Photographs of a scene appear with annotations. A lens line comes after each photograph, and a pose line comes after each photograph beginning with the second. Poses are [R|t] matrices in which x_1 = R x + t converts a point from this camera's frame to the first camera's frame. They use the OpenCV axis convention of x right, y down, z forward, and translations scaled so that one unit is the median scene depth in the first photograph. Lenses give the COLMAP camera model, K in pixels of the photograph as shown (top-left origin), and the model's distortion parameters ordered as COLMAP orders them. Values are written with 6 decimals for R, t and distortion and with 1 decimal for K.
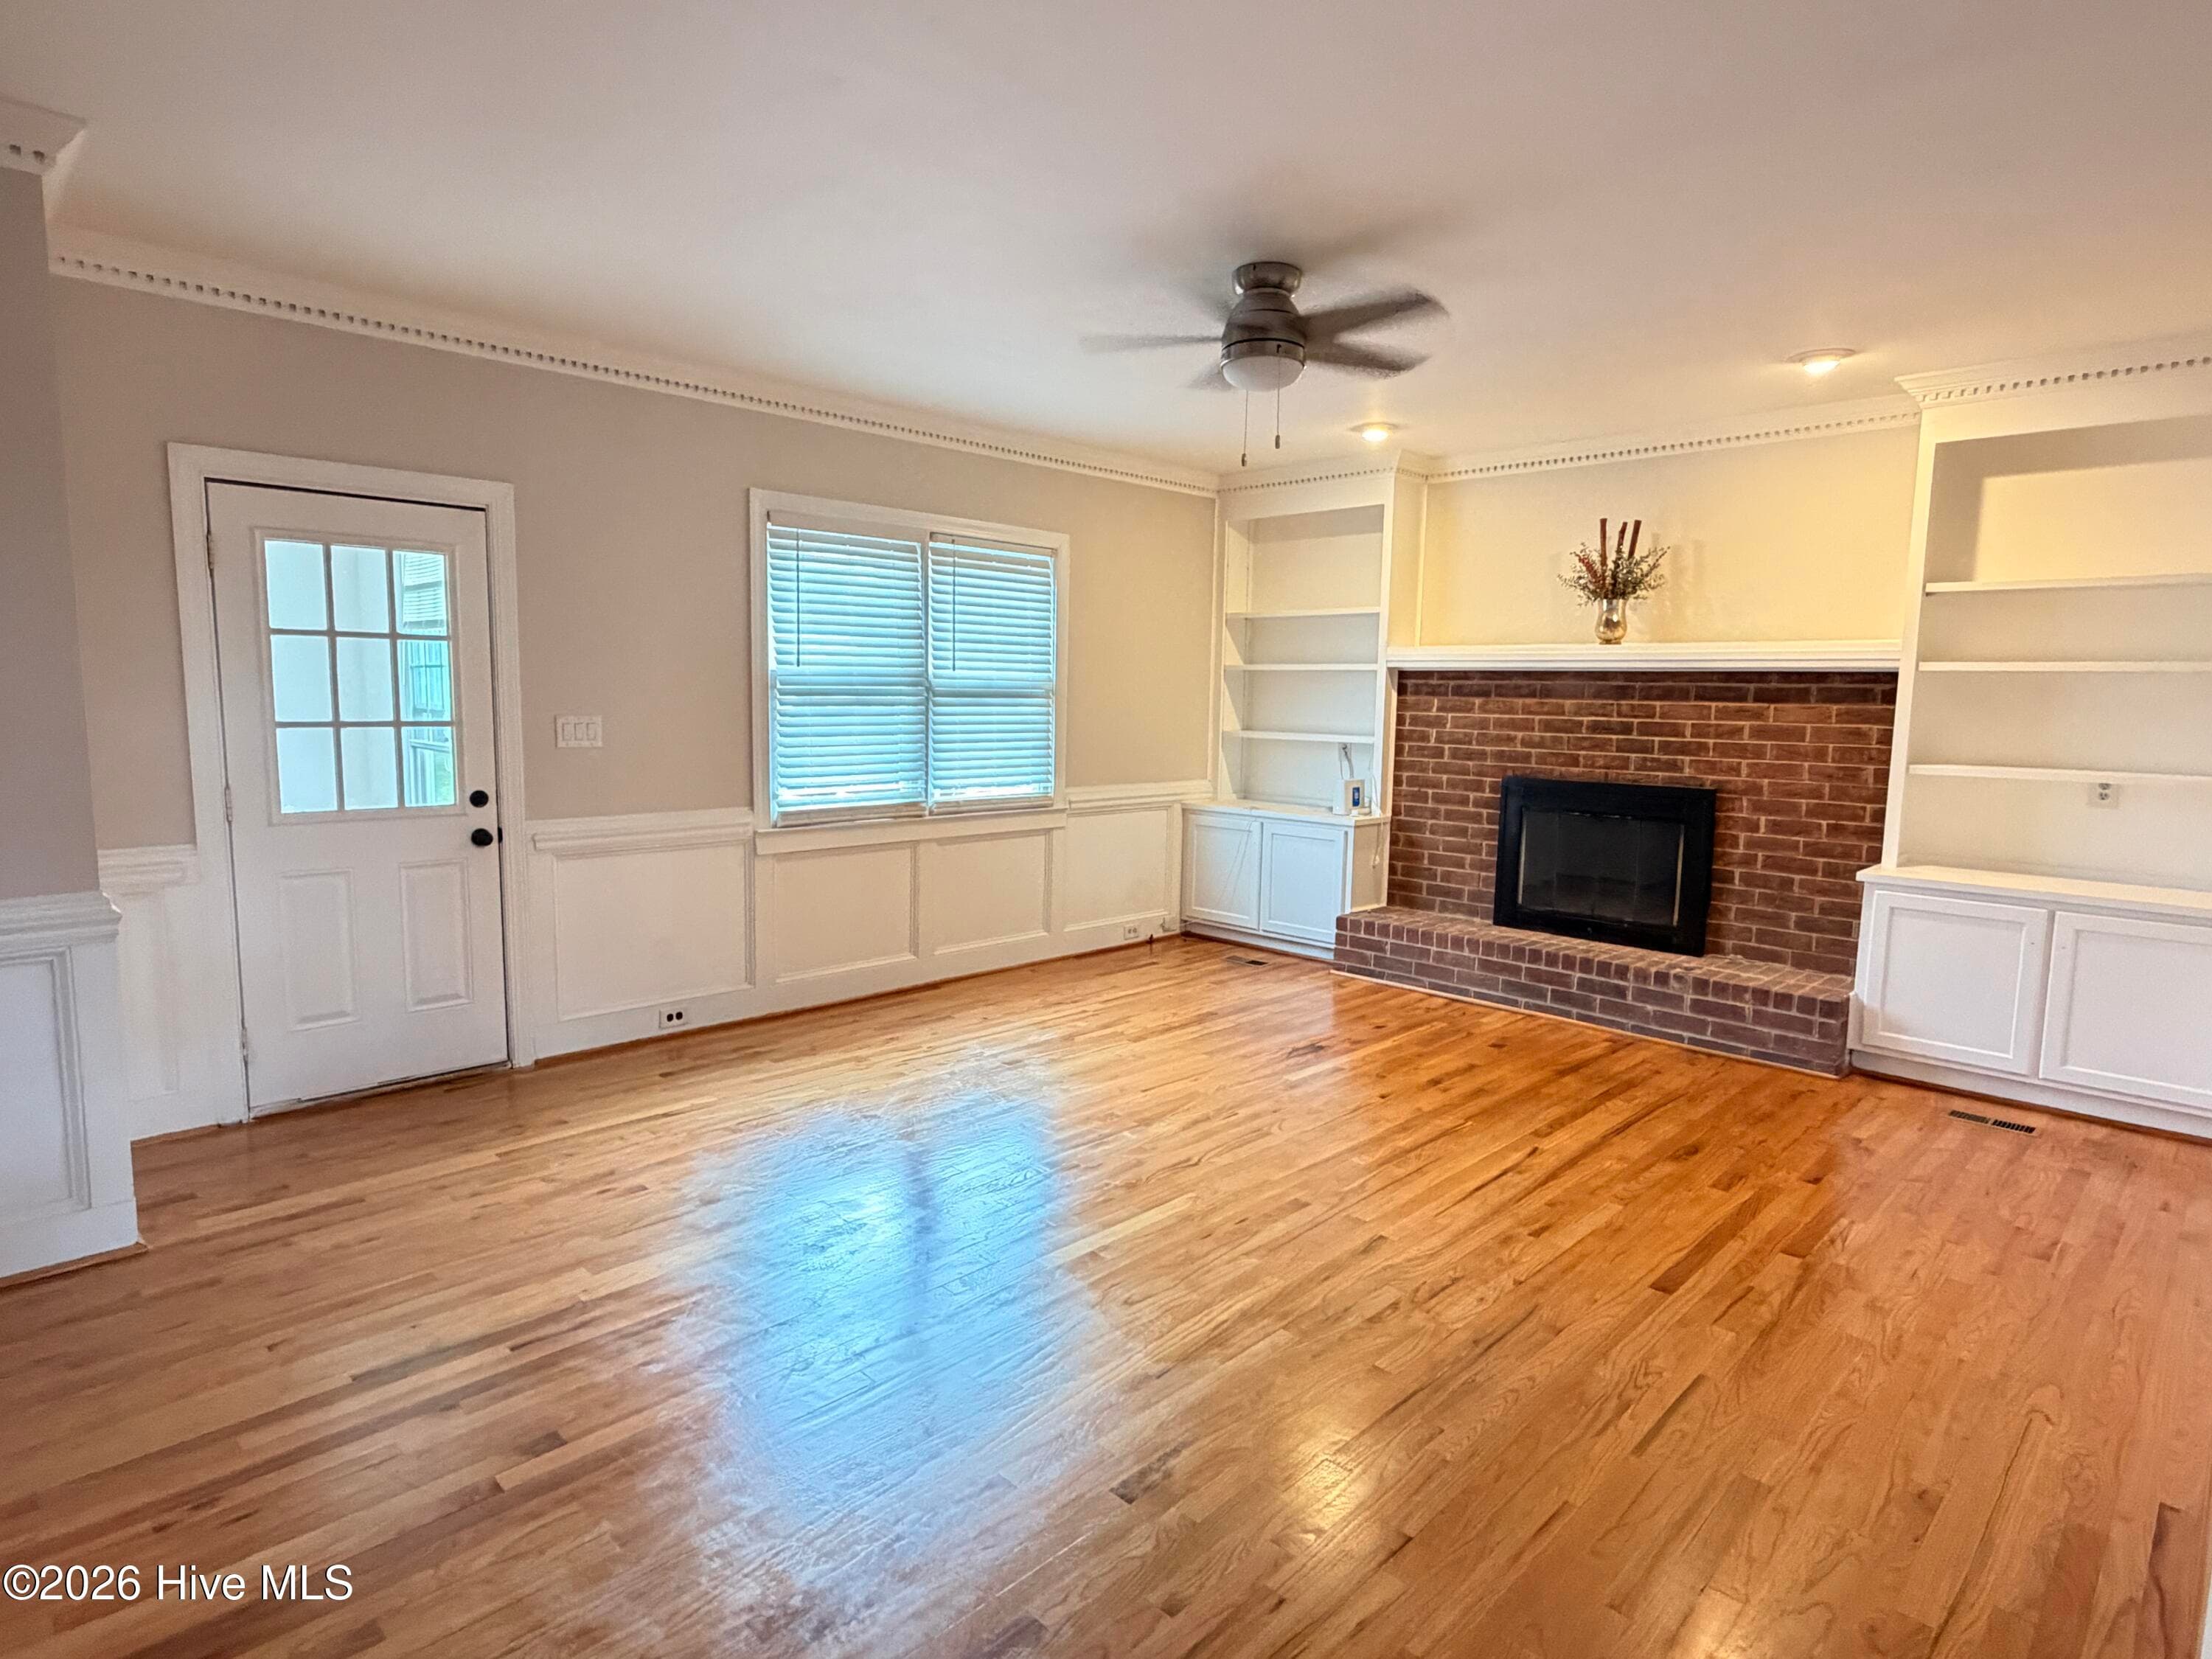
lens RADIAL K [[1199.0, 0, 1101.9], [0, 1199.0, 832.1], [0, 0, 1]] dist [0.000567, -0.000284]
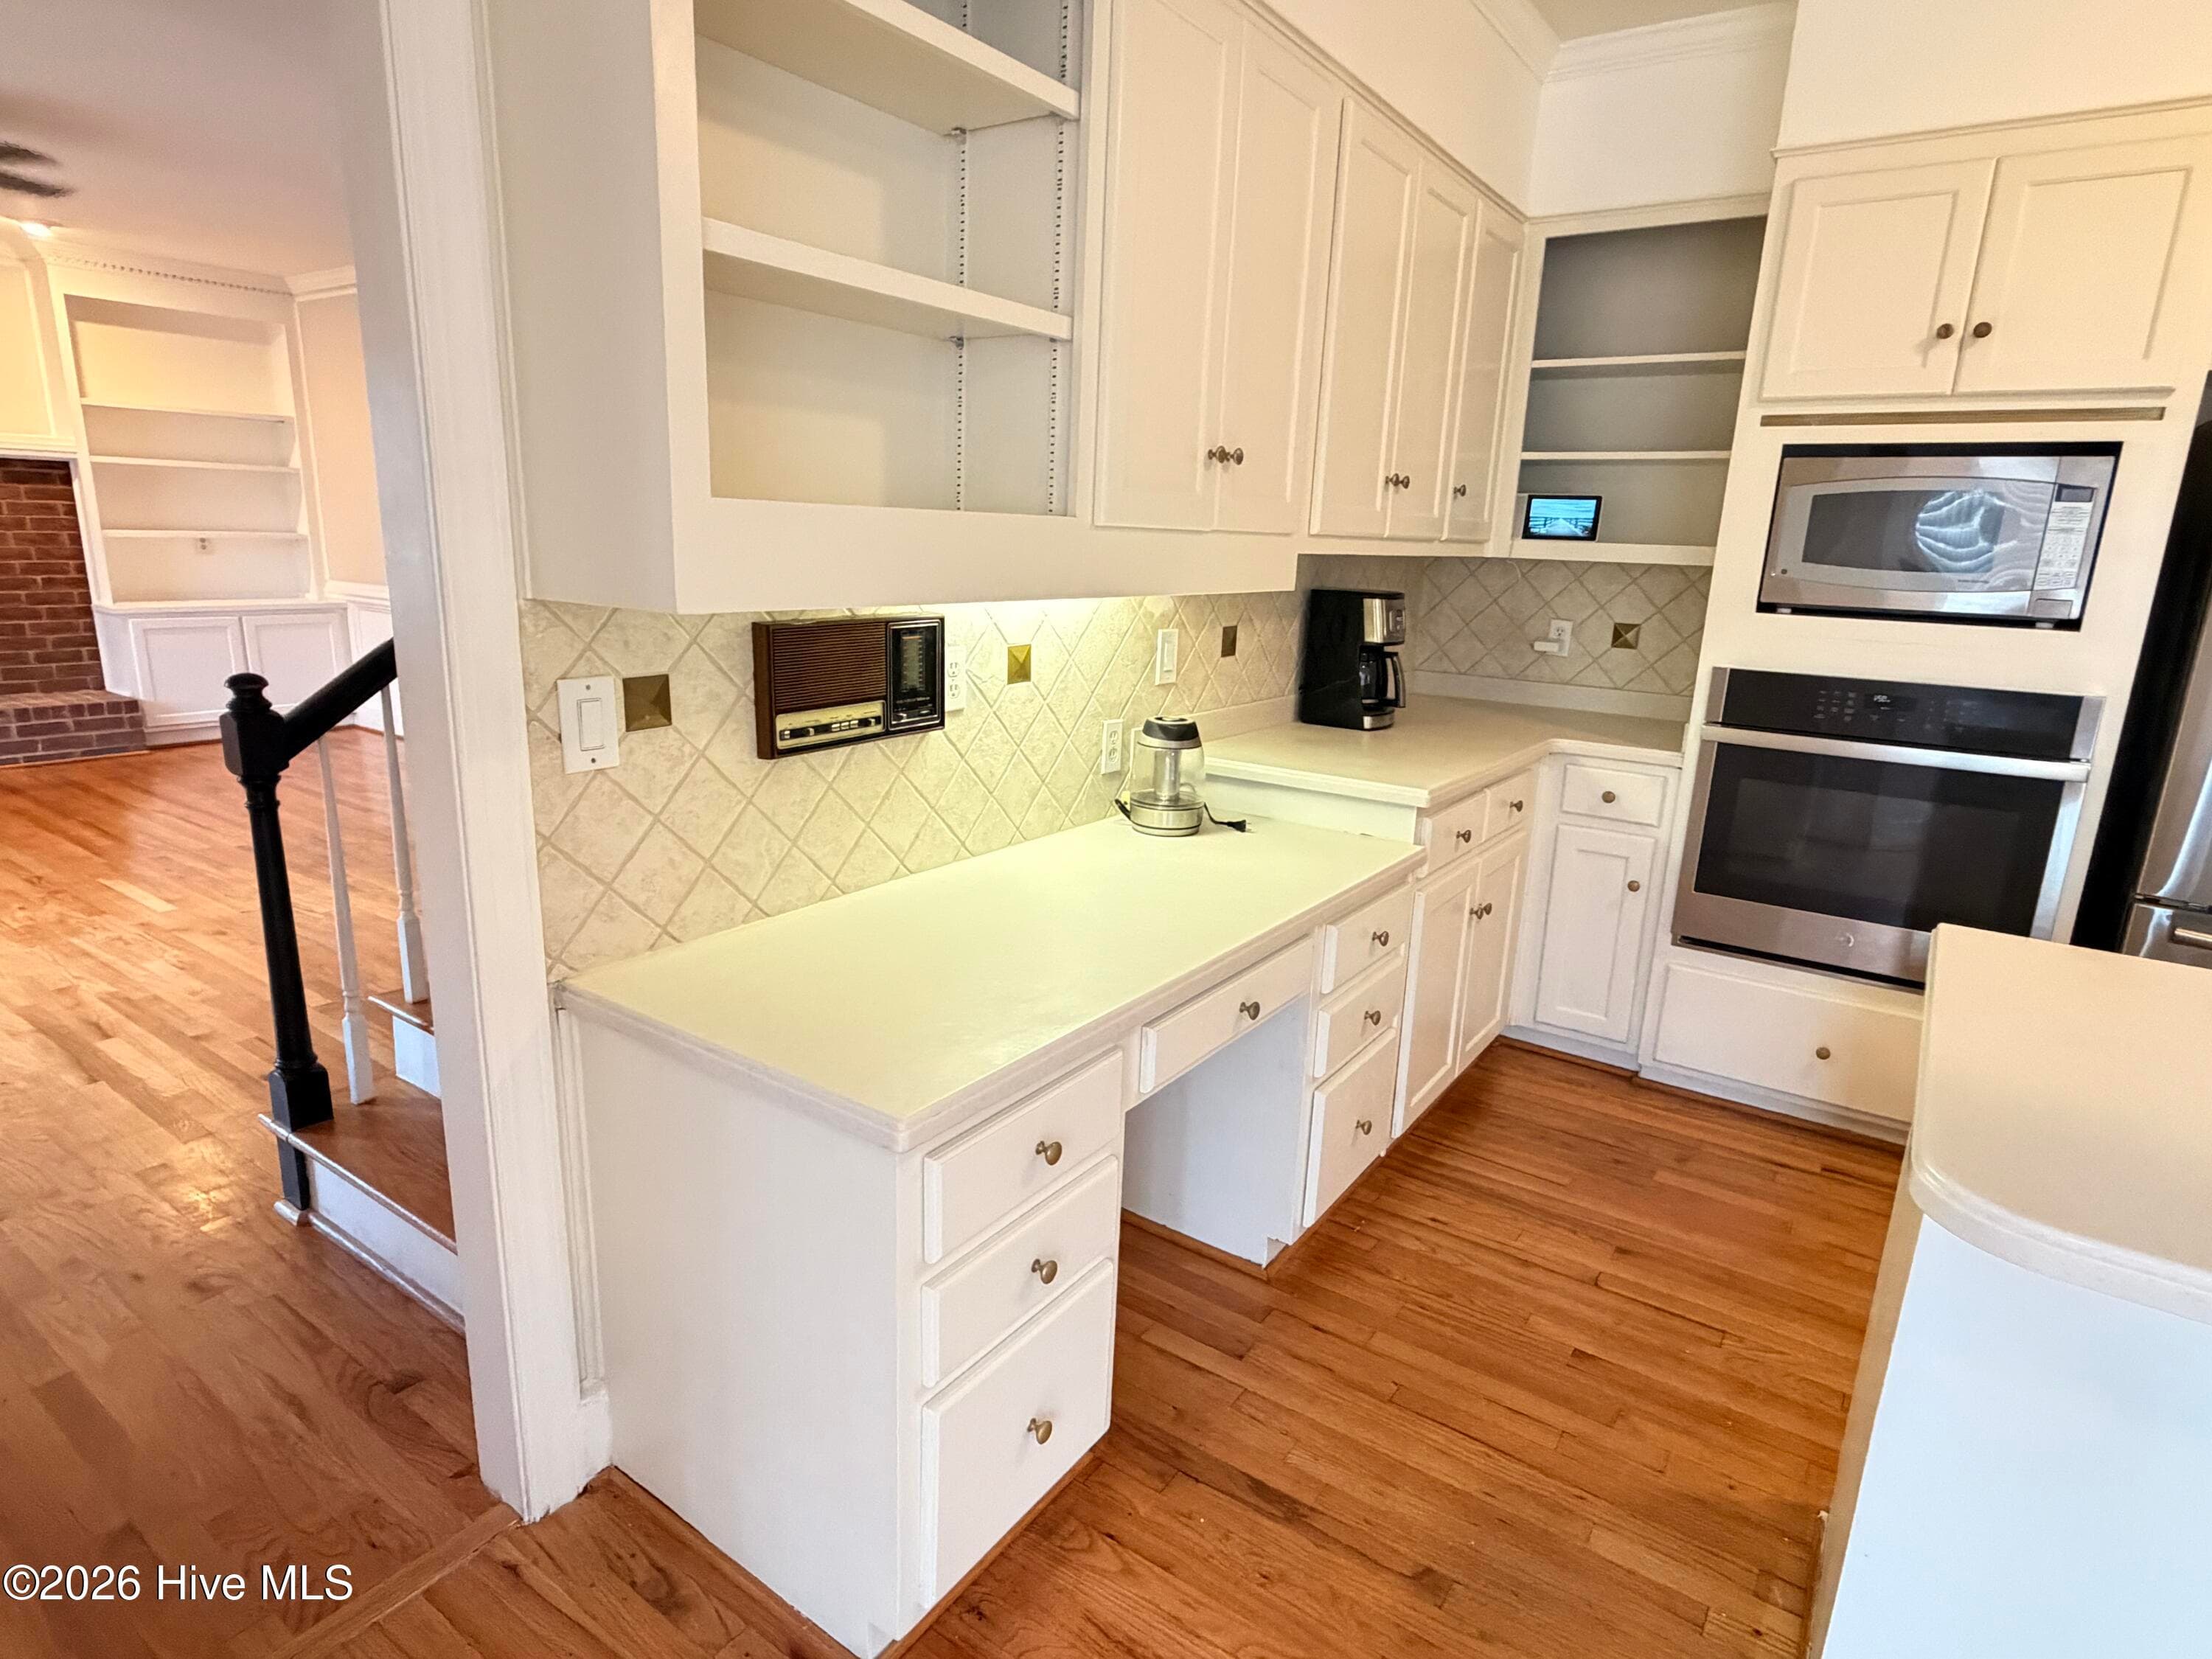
lens RADIAL K [[1206.3, 0, 1094.9], [0, 1206.3, 831.6], [0, 0, 1]] dist [-0.003860, -0.001283]
pose [[-0.164913, -0.260755, 0.951215, -0.931973], [0.076423, 0.958142, 0.275903, -0.016366], [-0.983343, 0.118195, -0.138082, 0.080734]]
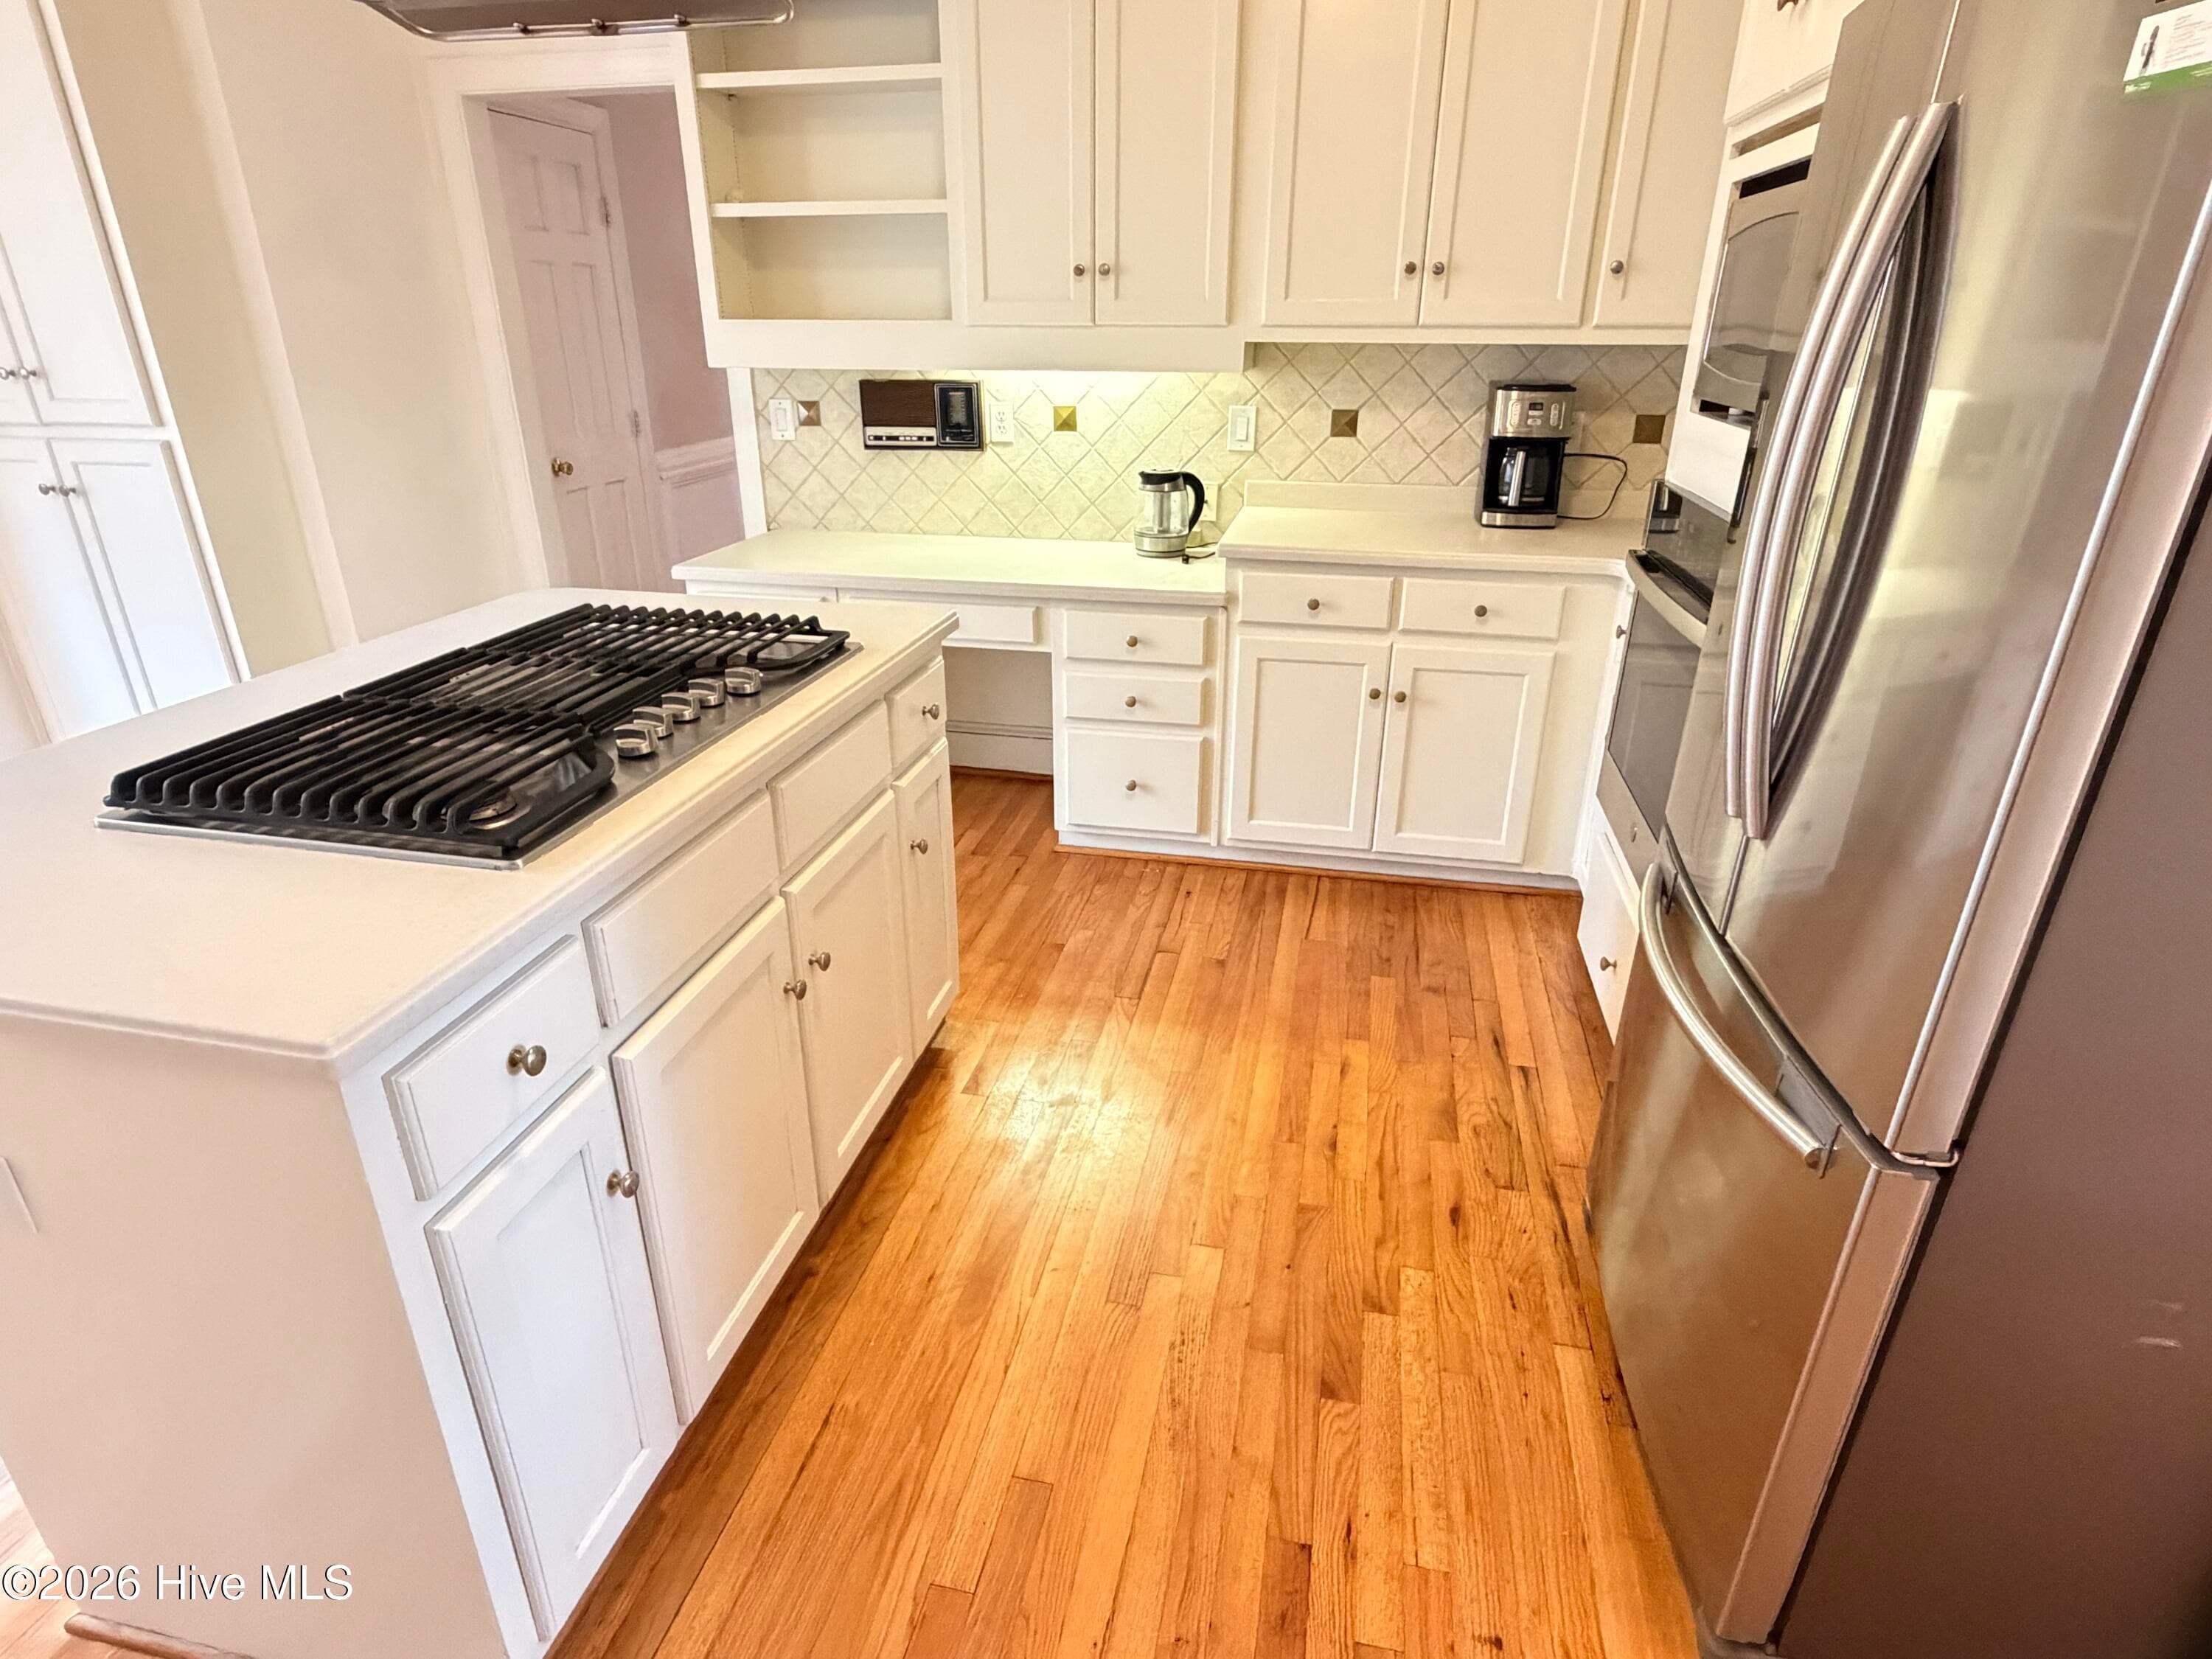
lens RADIAL K [[1199.0, 0, 1101.9], [0, 1199.0, 832.1], [0, 0, 1]] dist [0.000567, -0.000284]
pose [[0.845260, -0.228778, 0.482903, -0.459743], [0.077157, 0.946497, 0.313354, 0.439855], [-0.528755, -0.227607, 0.817688, -4.169874]]
